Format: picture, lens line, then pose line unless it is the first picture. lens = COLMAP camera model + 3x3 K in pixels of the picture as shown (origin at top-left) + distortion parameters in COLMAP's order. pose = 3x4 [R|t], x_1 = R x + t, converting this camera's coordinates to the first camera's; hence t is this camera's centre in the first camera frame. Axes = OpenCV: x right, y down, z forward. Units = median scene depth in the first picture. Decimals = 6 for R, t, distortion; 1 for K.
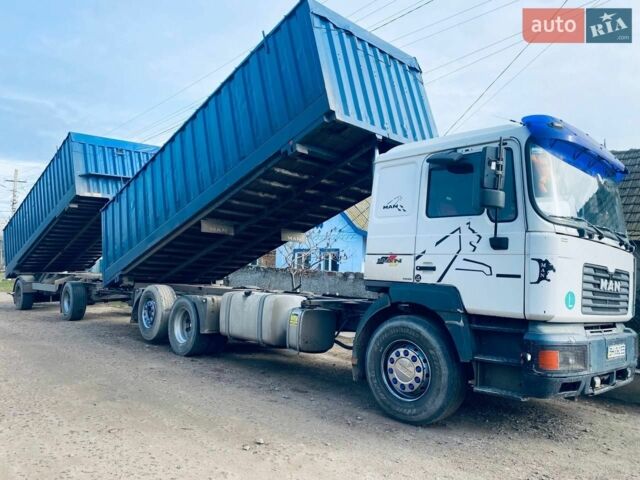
lens RADIAL K [[475.7, 0, 318.2], [0, 475.7, 233.0], [0, 0, 1]] dist [0.053097, -0.051555]
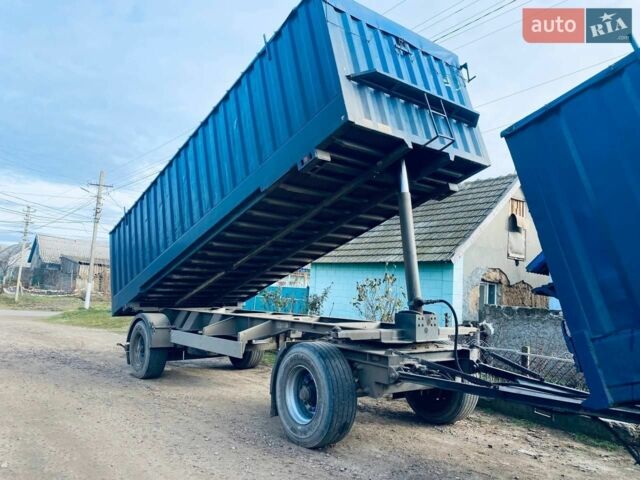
lens RADIAL K [[475.7, 0, 316.7], [0, 475.7, 233.7], [0, 0, 1]] dist [0.053097, -0.051555]
pose [[0.995241, 0.020098, -0.095344, -1.248860], [-0.026116, 0.997716, -0.062295, 0.090950], [0.093875, 0.064488, 0.993493, 1.590078]]
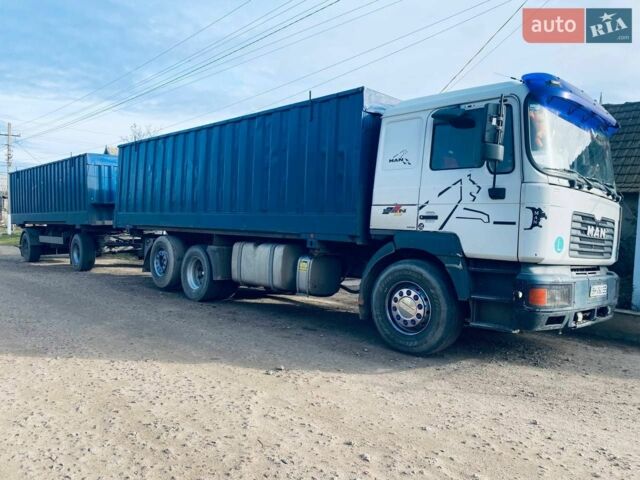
lens RADIAL K [[475.7, 0, 310.3], [0, 475.7, 231.7], [0, 0, 1]] dist [0.053097, -0.051555]
pose [[0.999999, -0.001260, 0.000968, -0.045231], [0.001167, 0.995849, 0.091013, 0.007275], [-0.001079, -0.091011, 0.995849, -0.089246]]
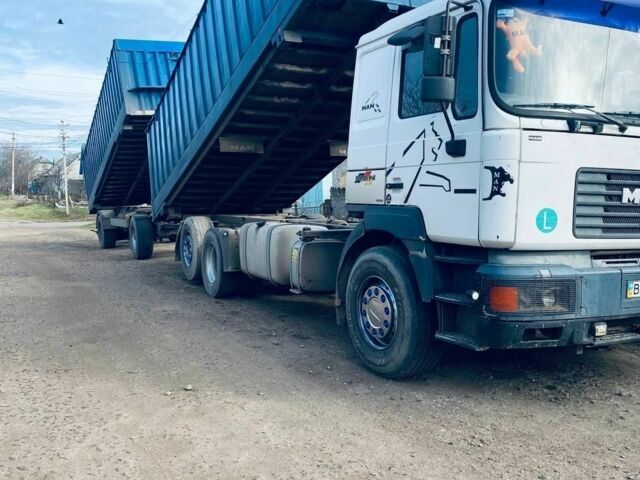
lens RADIAL K [[638.1, 0, 319.6], [0, 638.1, 240.6], [0, 0, 1]] dist [0.047576, 0.000000]
pose [[0.953615, -0.023388, -0.300118, 0.410355], [0.069320, 0.987245, 0.143328, 0.004763], [0.292937, -0.157484, 0.943073, -0.028231]]
